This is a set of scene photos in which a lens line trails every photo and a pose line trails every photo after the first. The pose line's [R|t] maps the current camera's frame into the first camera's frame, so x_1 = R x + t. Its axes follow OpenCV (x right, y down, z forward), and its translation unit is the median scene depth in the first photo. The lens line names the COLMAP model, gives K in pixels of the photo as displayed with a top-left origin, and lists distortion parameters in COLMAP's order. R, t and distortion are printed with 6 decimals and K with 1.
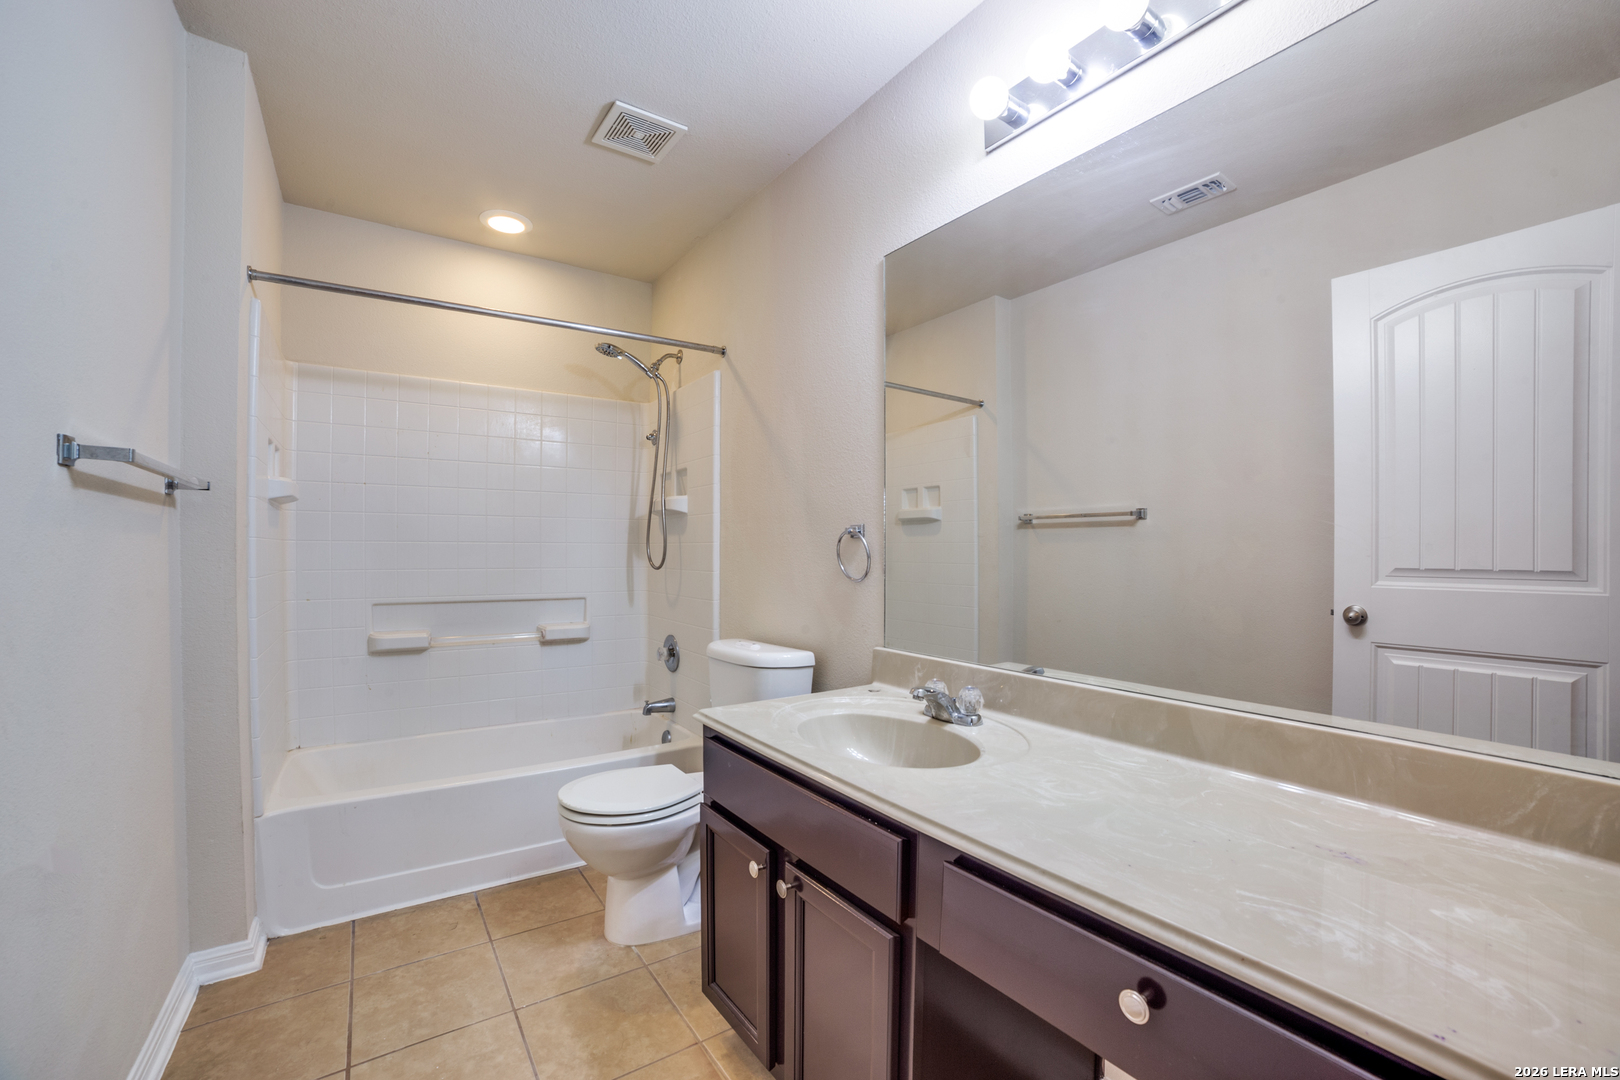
lens RADIAL K [[672.5, 0, 809.4], [0, 672.5, 548.3], [0, 0, 1]] dist [-0.053984, 0.004582]
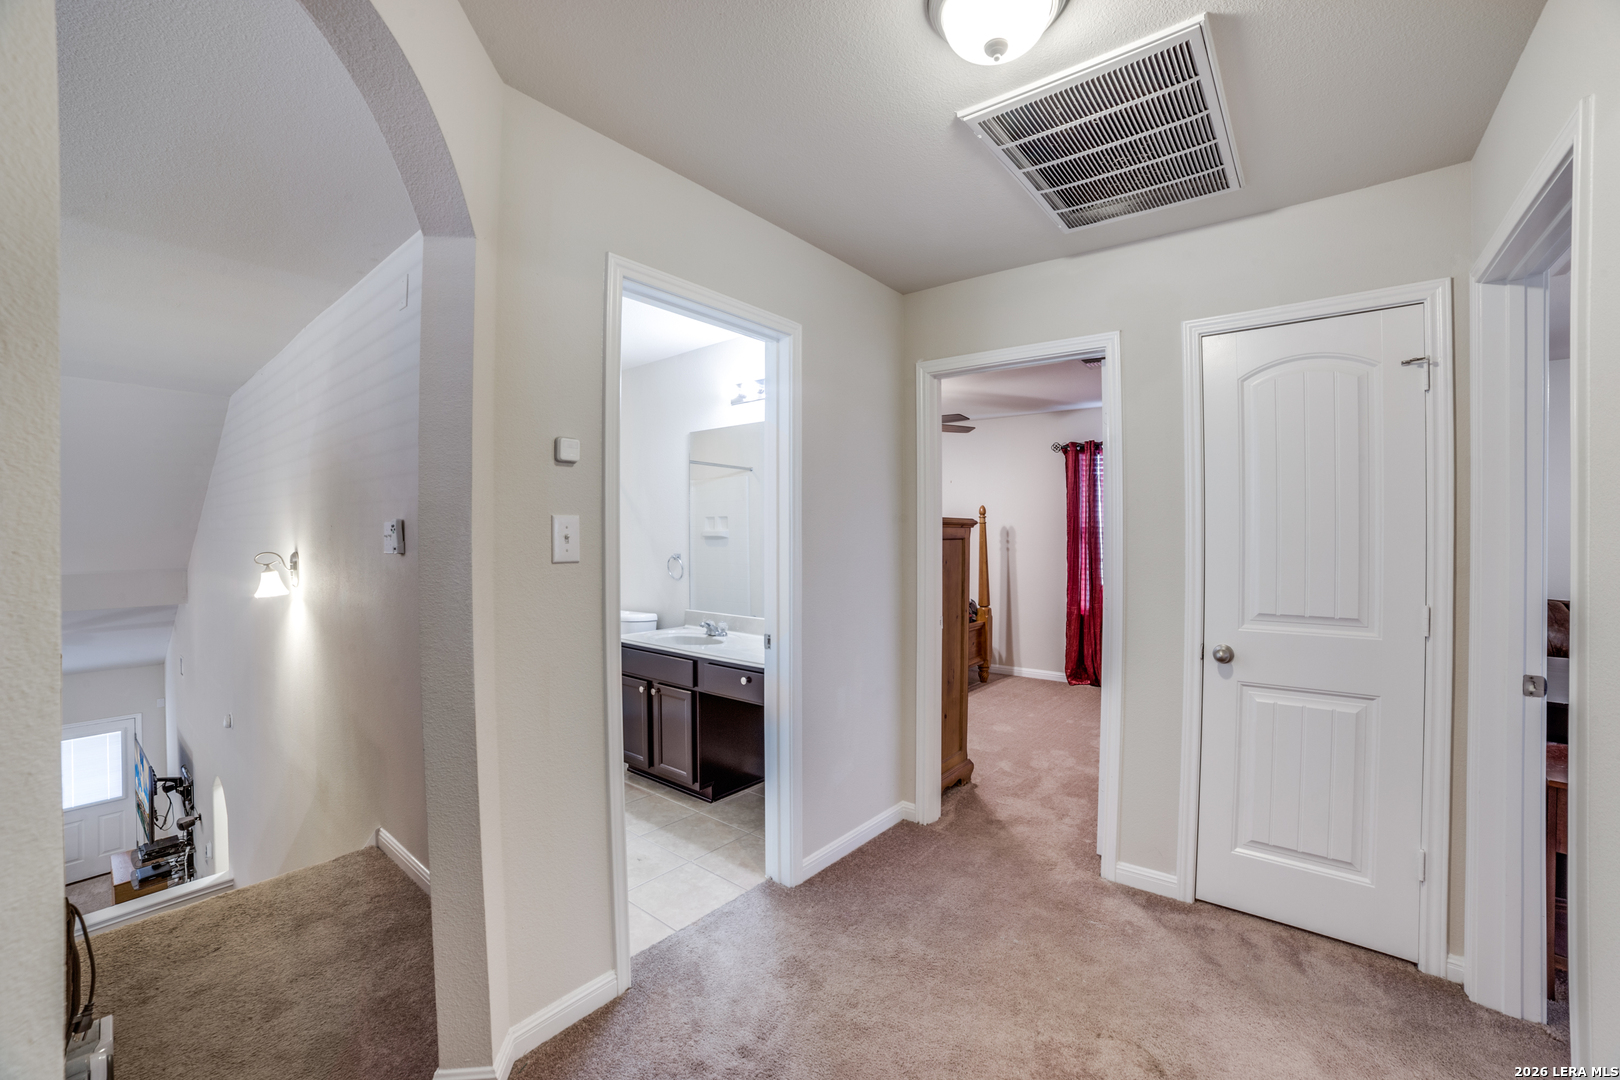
lens RADIAL K [[672.5, 0, 812.5], [0, 672.5, 532.5], [0, 0, 1]] dist [-0.053984, 0.004582]
pose [[0.962512, -0.008769, 0.271096, -0.116606], [0.009010, 0.999959, 0.000355, -0.125266], [-0.271088, 0.002101, 0.962552, -1.483341]]
